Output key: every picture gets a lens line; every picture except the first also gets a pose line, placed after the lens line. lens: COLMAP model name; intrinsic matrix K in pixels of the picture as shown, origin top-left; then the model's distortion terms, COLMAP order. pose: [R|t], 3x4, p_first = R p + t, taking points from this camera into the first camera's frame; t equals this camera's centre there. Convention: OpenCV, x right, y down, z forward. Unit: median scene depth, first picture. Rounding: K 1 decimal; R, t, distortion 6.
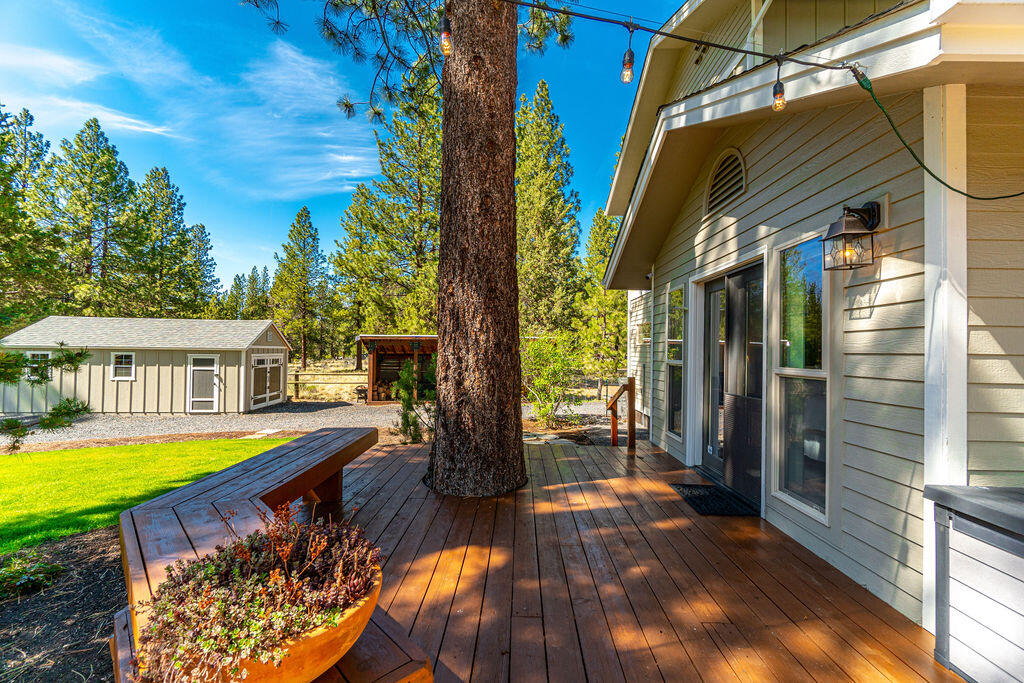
lens RADIAL K [[448.4, 0, 512.6], [0, 448.4, 345.1], [0, 0, 1]] dist [-0.000241, 0.000149]
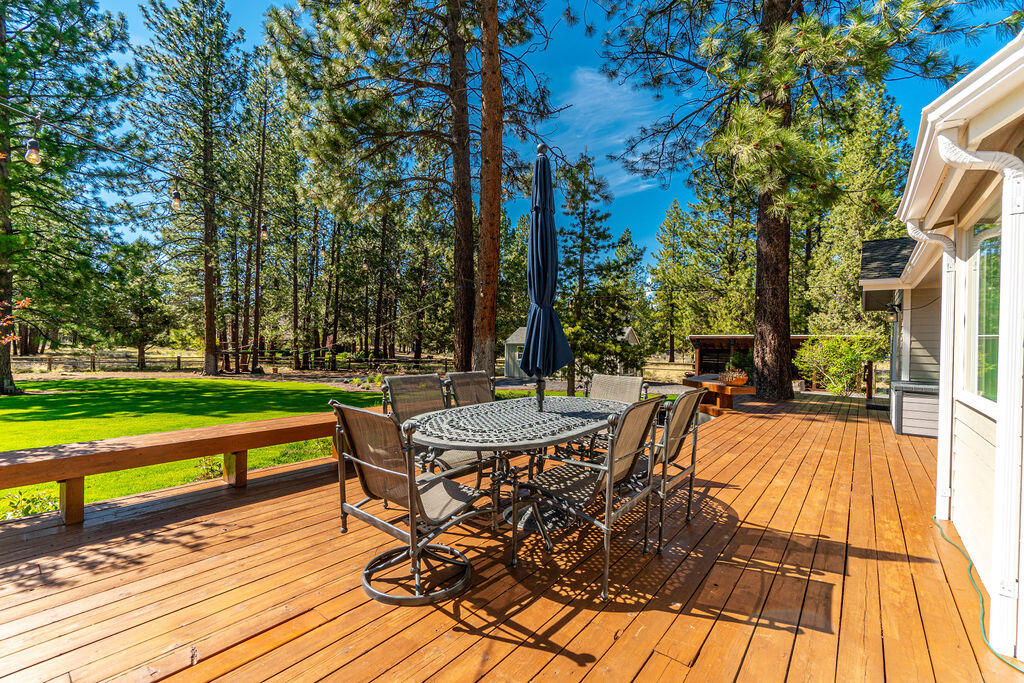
lens RADIAL K [[448.4, 0, 512.6], [0, 448.4, 345.1], [0, 0, 1]] dist [-0.000241, 0.000149]
pose [[0.798152, 0.005190, -0.602433, 0.077134], [0.000036, 0.999962, 0.008663, -0.004733], [0.602456, -0.006936, 0.798122, -0.524592]]
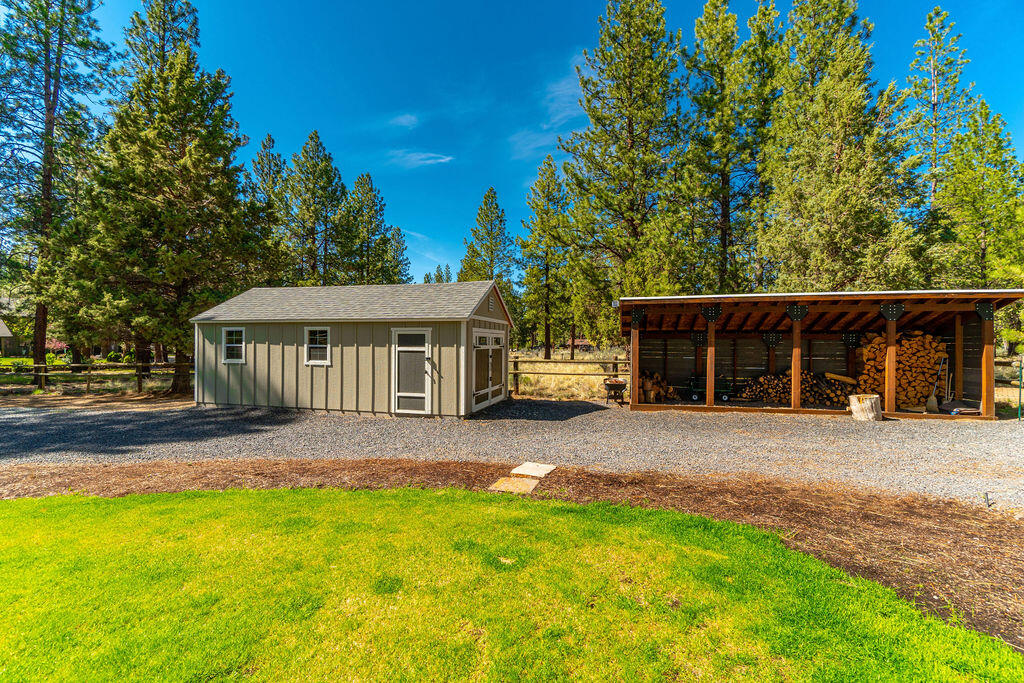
lens RADIAL K [[448.4, 0, 512.6], [0, 448.4, 345.1], [0, 0, 1]] dist [-0.000241, 0.000149]
pose [[0.936533, -0.005190, -0.350542, -0.293474], [0.010839, 0.999841, 0.014155, 0.036337], [0.350413, -0.017057, 0.936440, 0.398545]]
